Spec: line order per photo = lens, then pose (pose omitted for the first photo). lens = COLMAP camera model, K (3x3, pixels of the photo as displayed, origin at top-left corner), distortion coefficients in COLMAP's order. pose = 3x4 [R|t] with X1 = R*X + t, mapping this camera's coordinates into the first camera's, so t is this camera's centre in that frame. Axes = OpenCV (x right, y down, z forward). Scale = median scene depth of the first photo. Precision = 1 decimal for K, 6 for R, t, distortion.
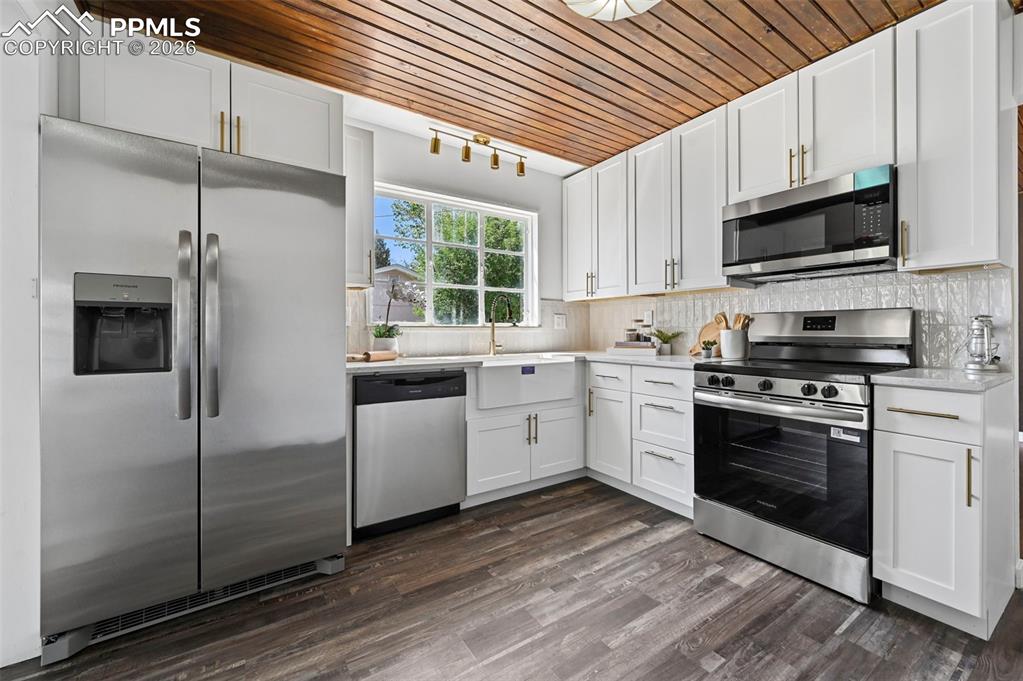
lens RADIAL K [[442.1, 0, 512.2], [0, 442.1, 331.8], [0, 0, 1]] dist [-0.000705, -0.000400]
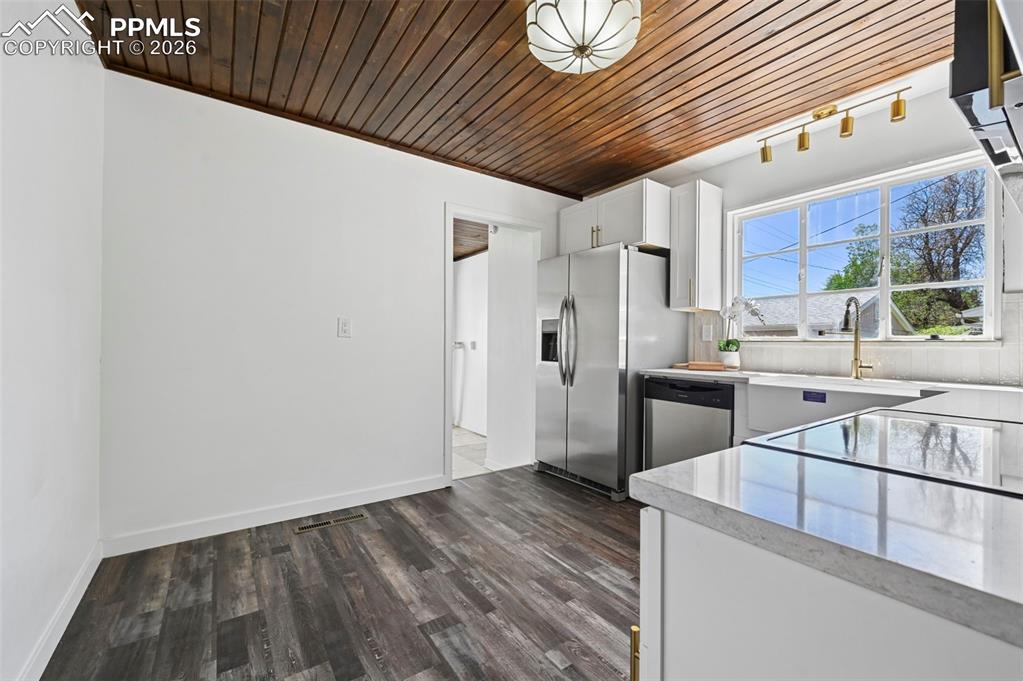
lens RADIAL K [[402.5, 0, 504.7], [0, 402.5, 342.7], [0, 0, 1]] dist [-0.003661, 0.000219]
pose [[-0.011753, -0.000502, -0.999931, 1.005605], [-0.013019, 0.999915, -0.000349, -0.000428], [0.999846, 0.013014, -0.011758, 0.625307]]
